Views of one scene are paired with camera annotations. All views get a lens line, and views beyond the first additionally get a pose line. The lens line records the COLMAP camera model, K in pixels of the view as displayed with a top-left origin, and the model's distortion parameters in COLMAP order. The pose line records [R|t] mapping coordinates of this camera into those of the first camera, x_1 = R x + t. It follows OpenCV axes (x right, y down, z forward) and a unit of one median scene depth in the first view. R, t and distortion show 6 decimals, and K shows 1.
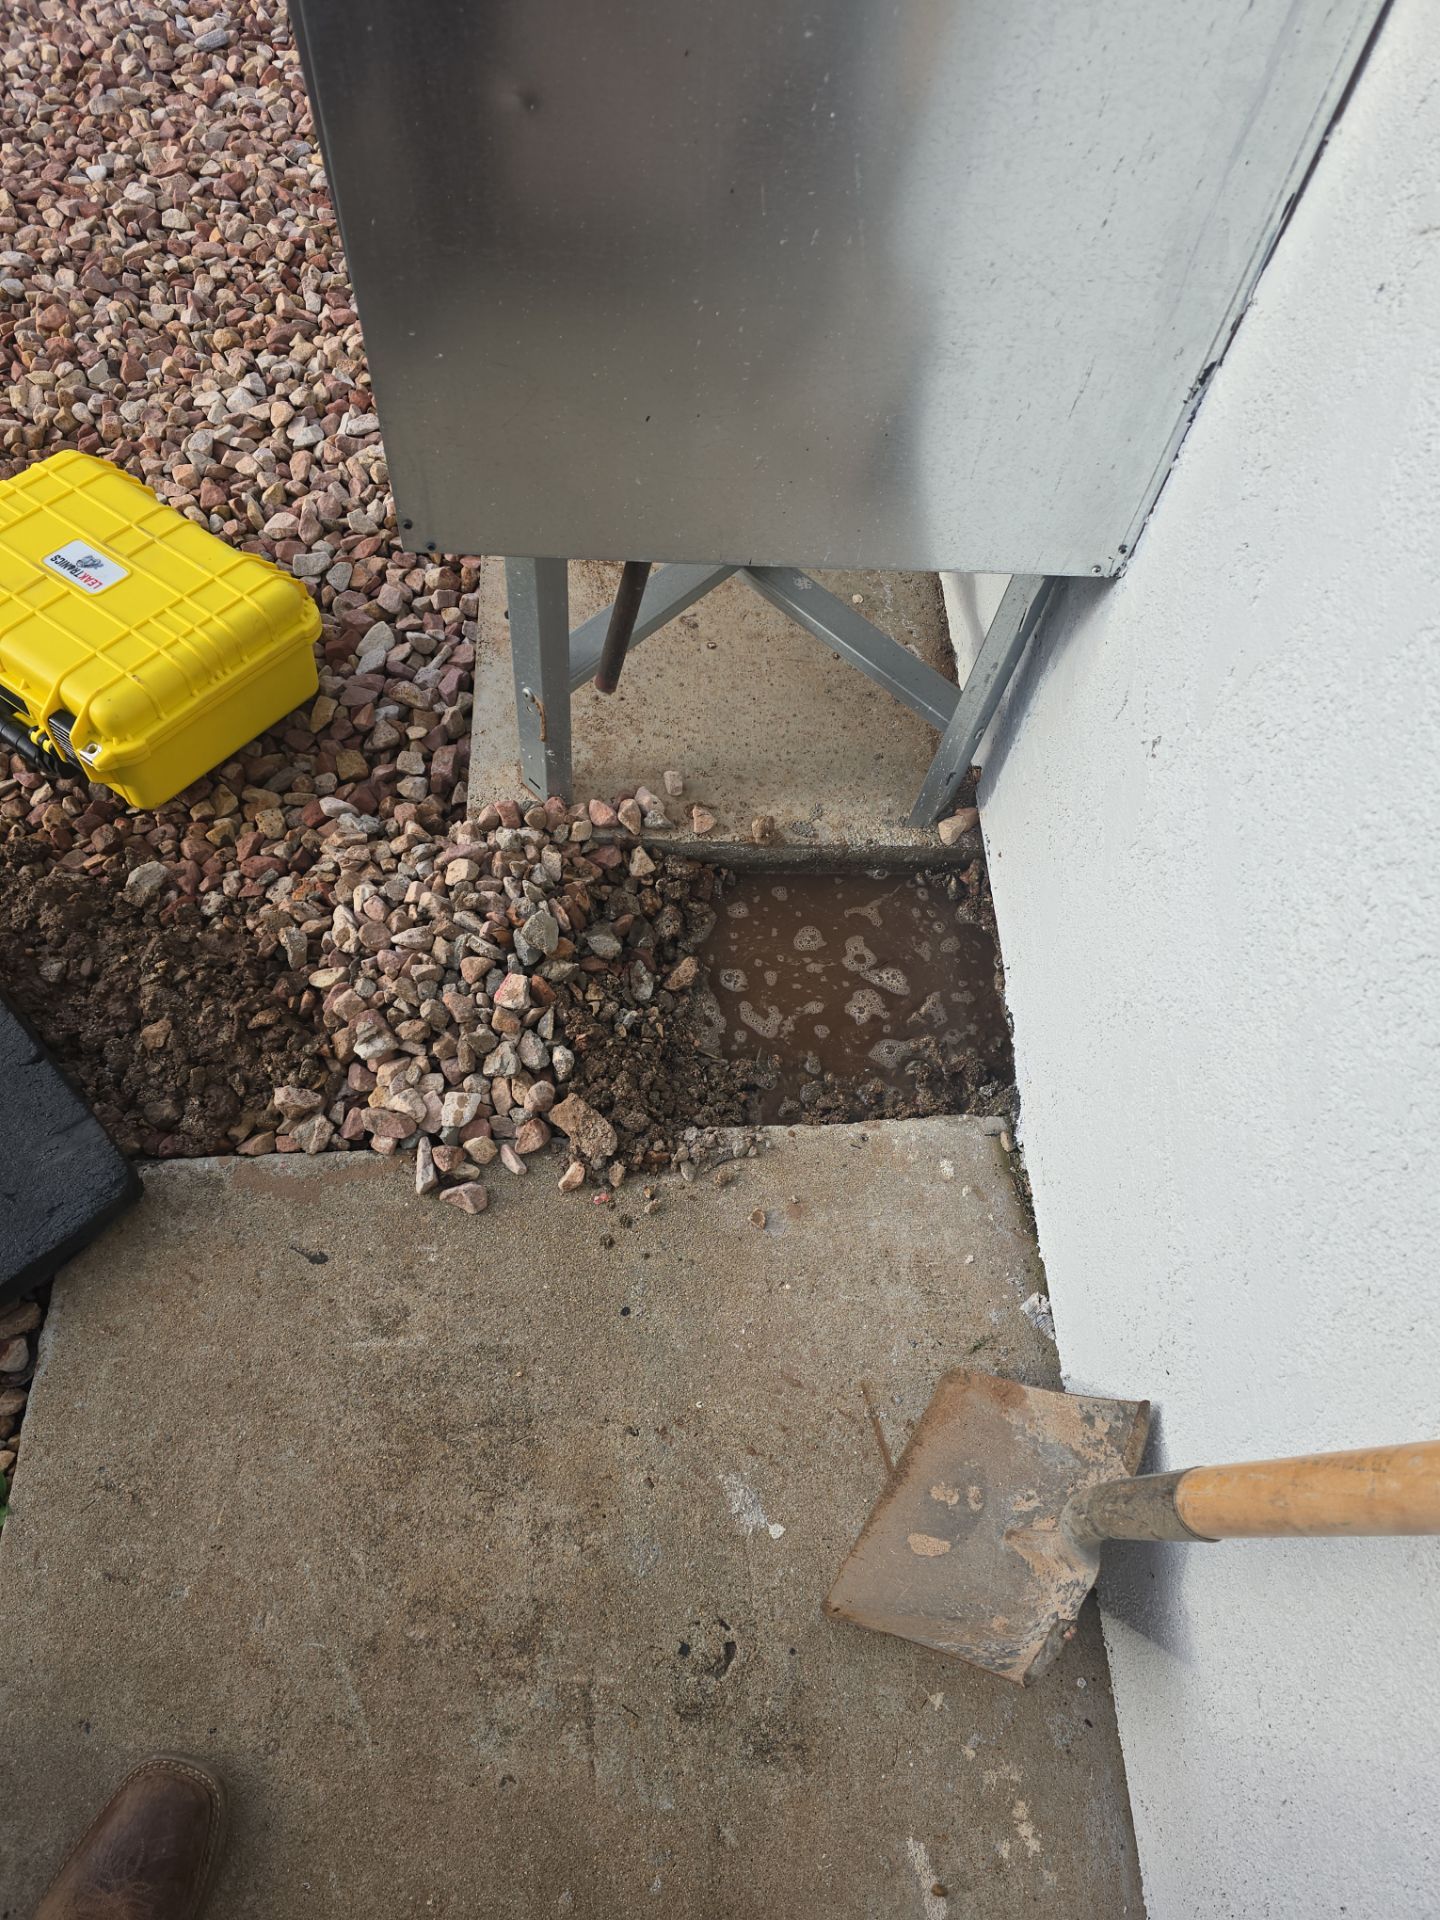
lens RADIAL K [[1284.4, 0, 724.2], [0, 1284.4, 959.4], [0, 0, 1]] dist [0.052594, -0.051743]
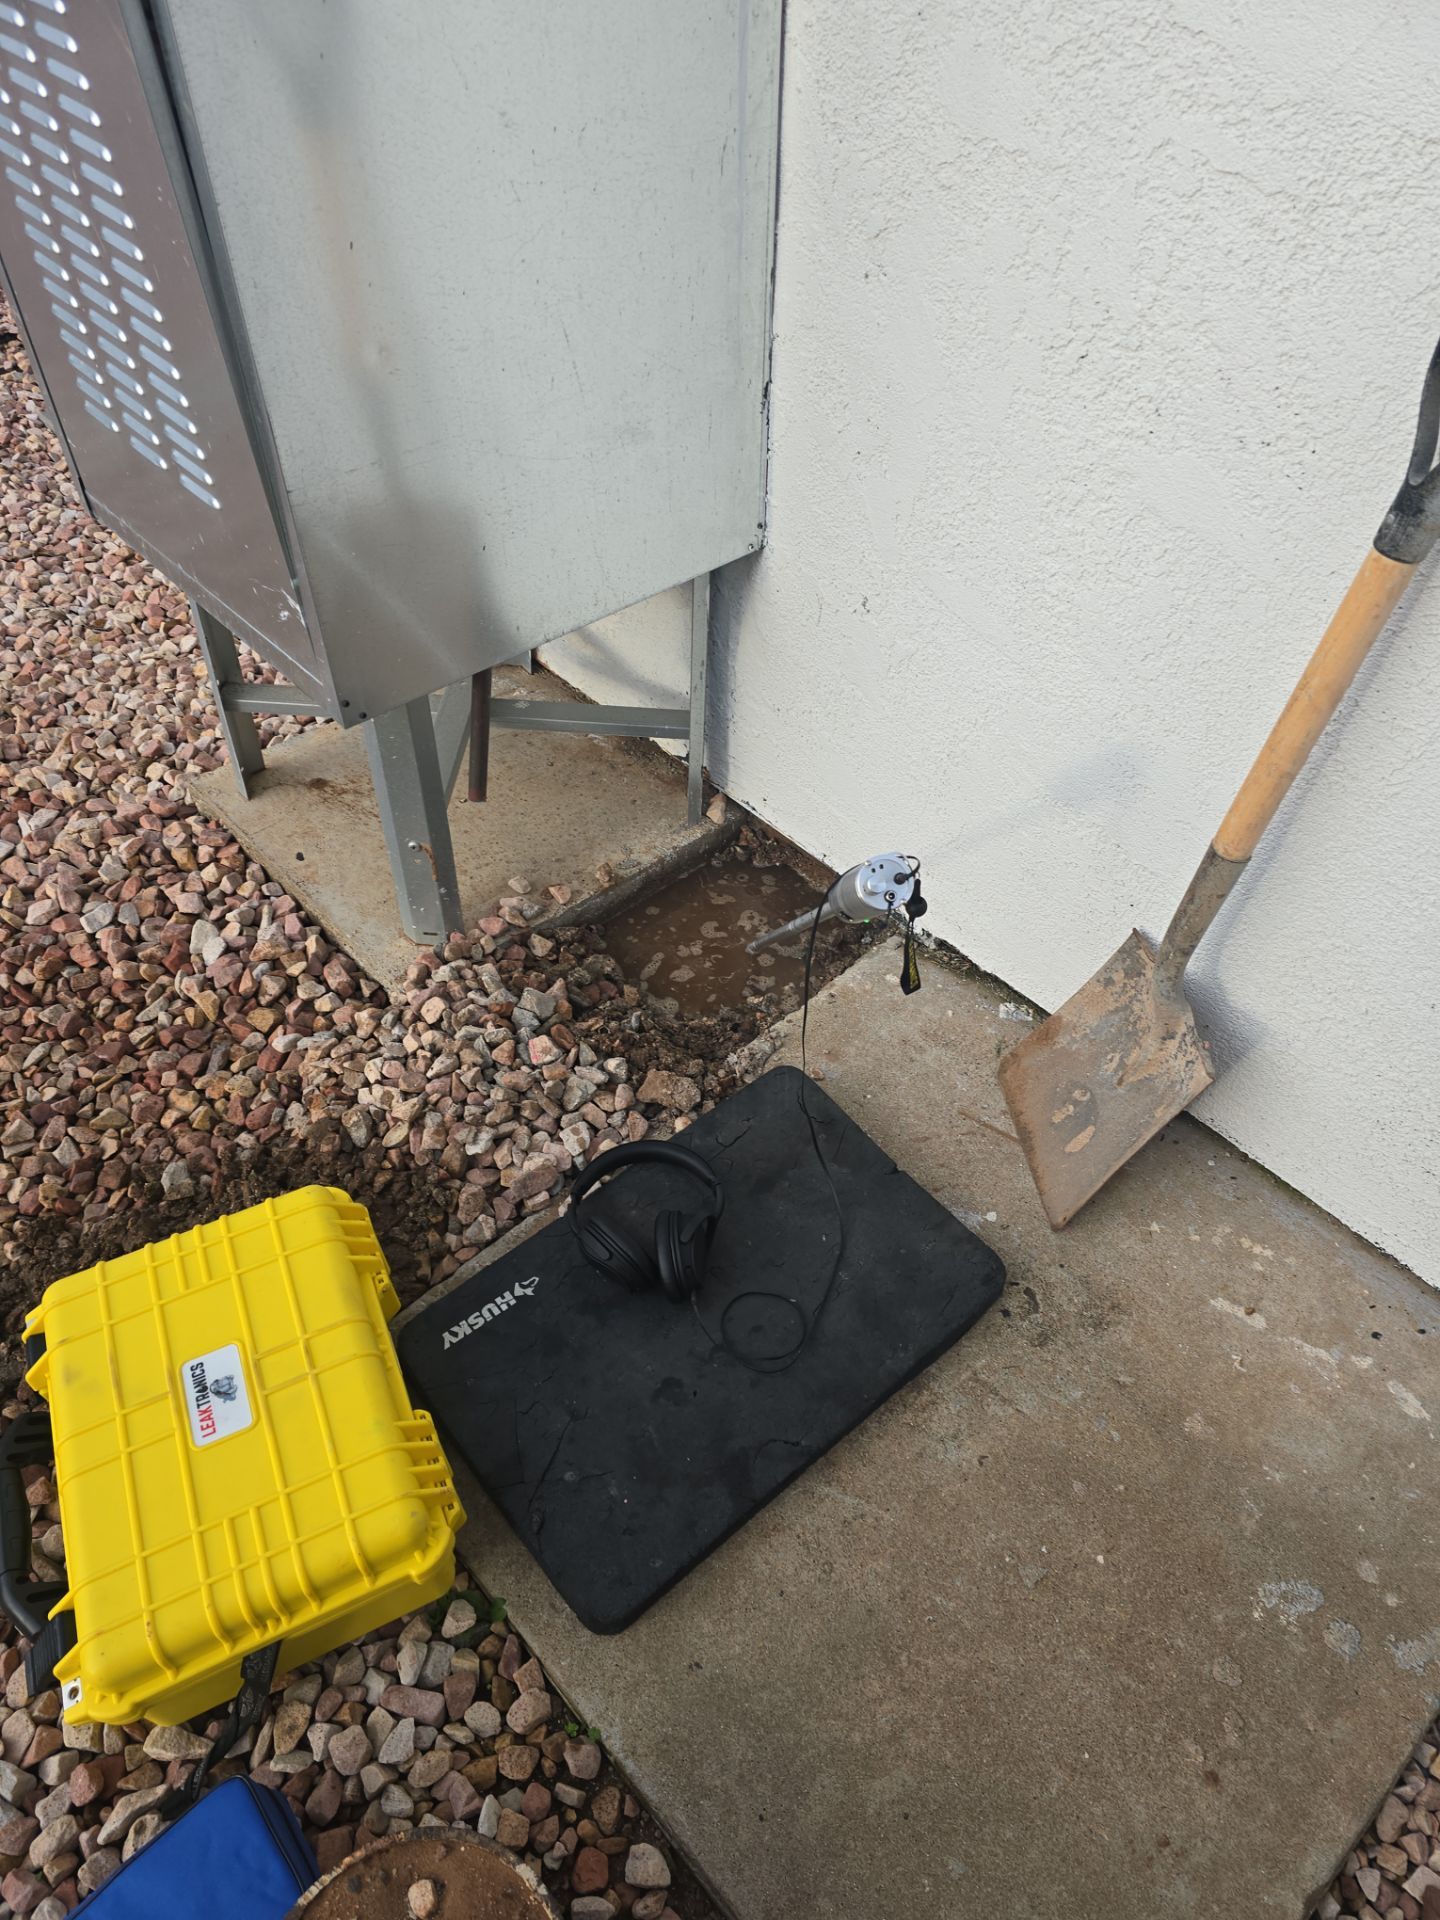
lens RADIAL K [[1284.4, 0, 719.2], [0, 1284.4, 968.4], [0, 0, 1]] dist [0.052594, -0.051743]
pose [[0.766125, -0.504776, 0.397811, -0.479227], [0.581082, 0.808491, -0.093198, 0.170806], [-0.274583, 0.302562, 0.912722, -0.159885]]
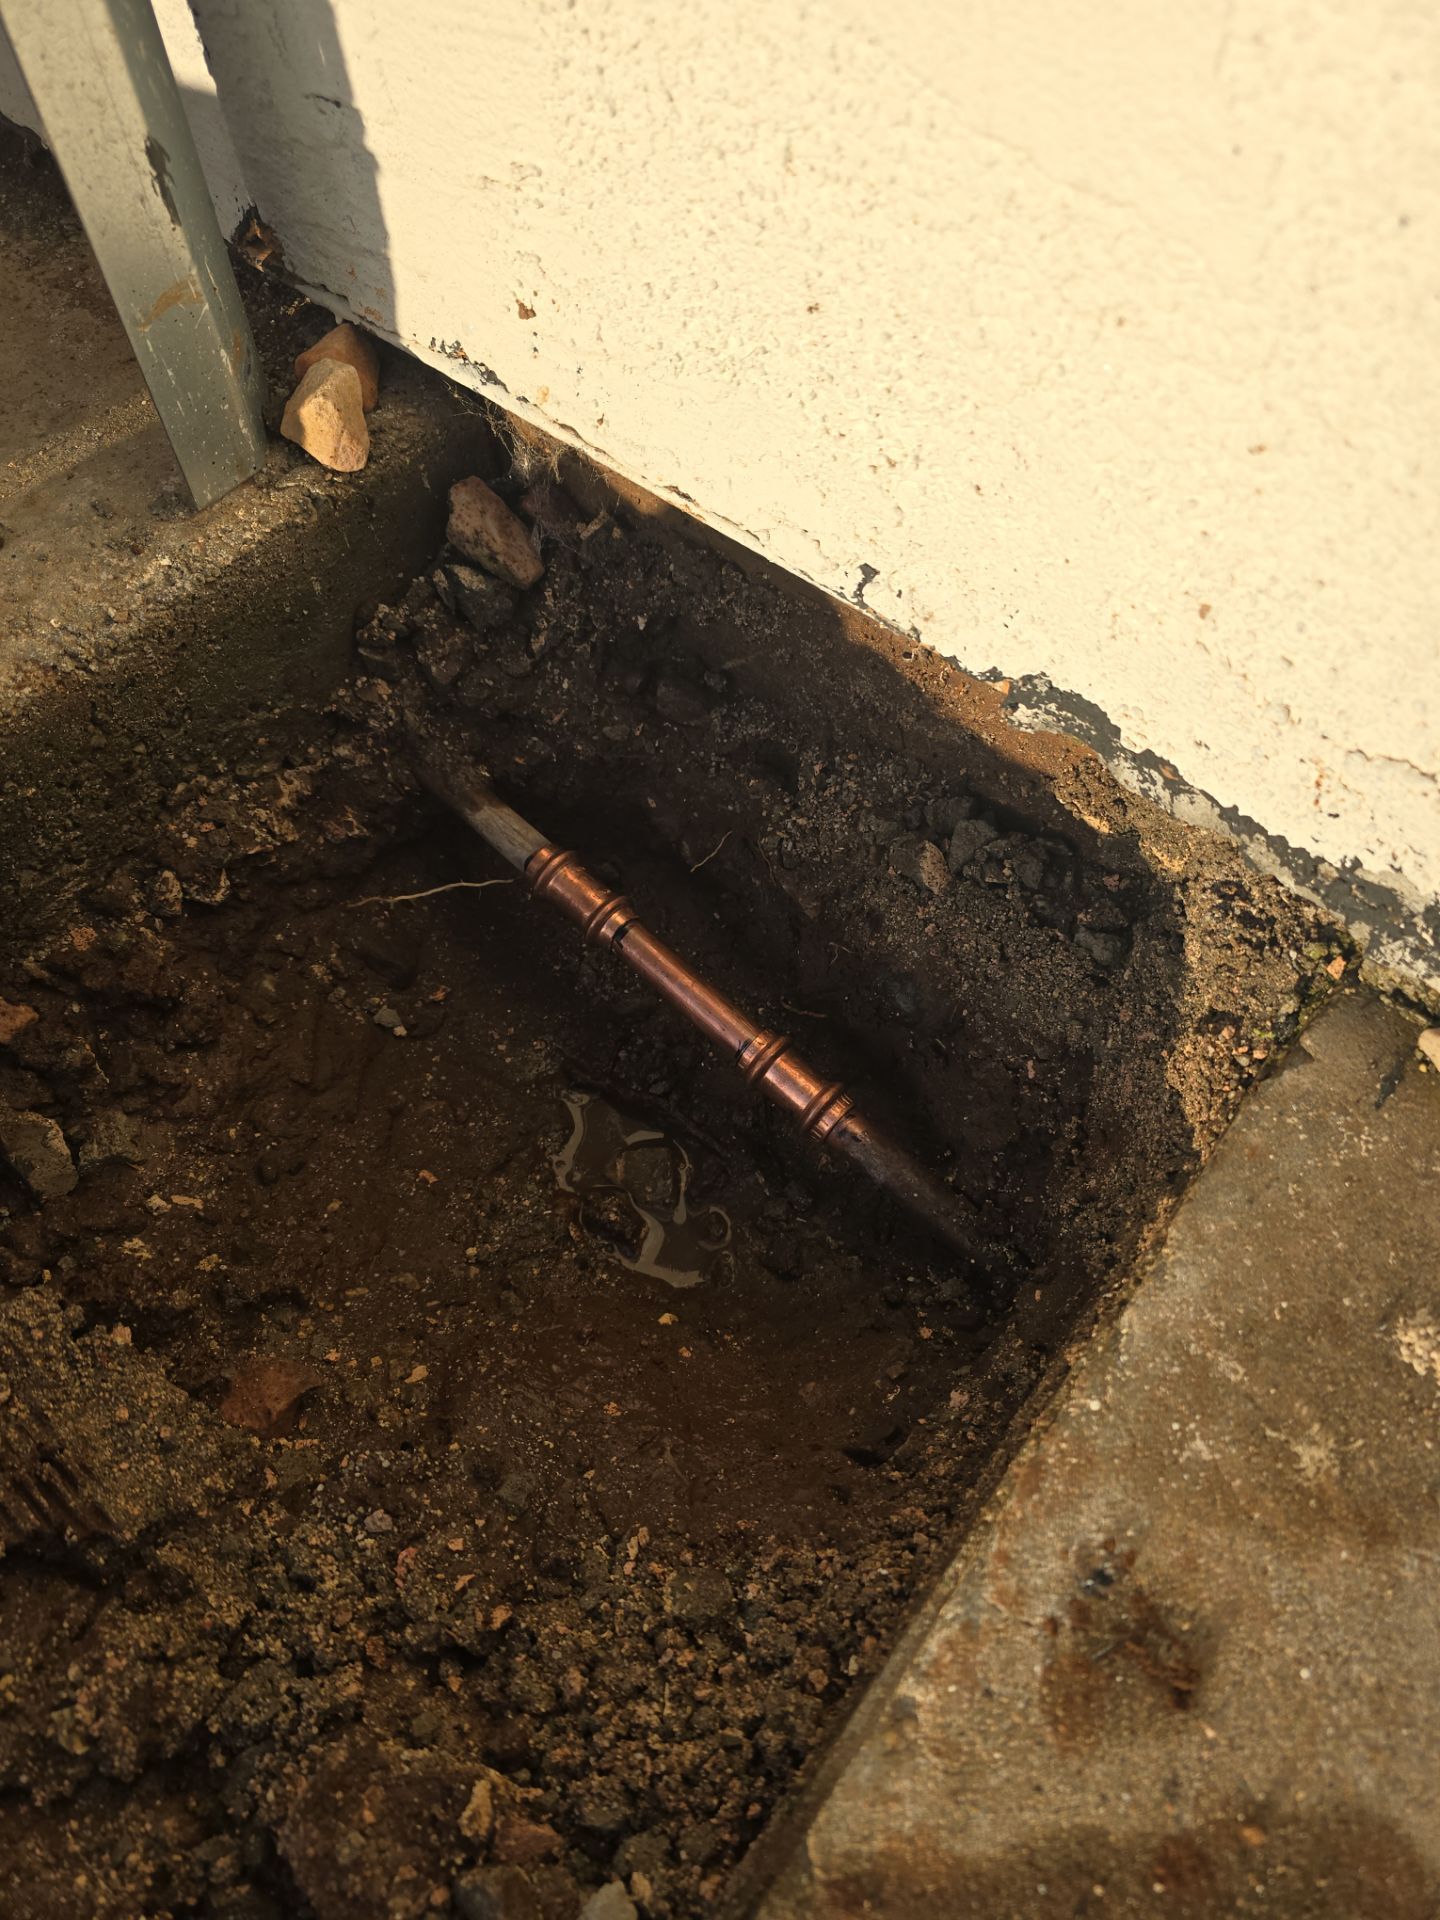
lens RADIAL K [[1339.6, 0, 716.6], [0, 1339.6, 954.4], [0, 0, 1]] dist [0.034825, -0.029987]
pose [[0.666856, -0.681639, 0.301118, 0.072609], [0.684094, 0.720215, 0.115350, 0.010462], [-0.295497, 0.129072, 0.946585, 0.811843]]
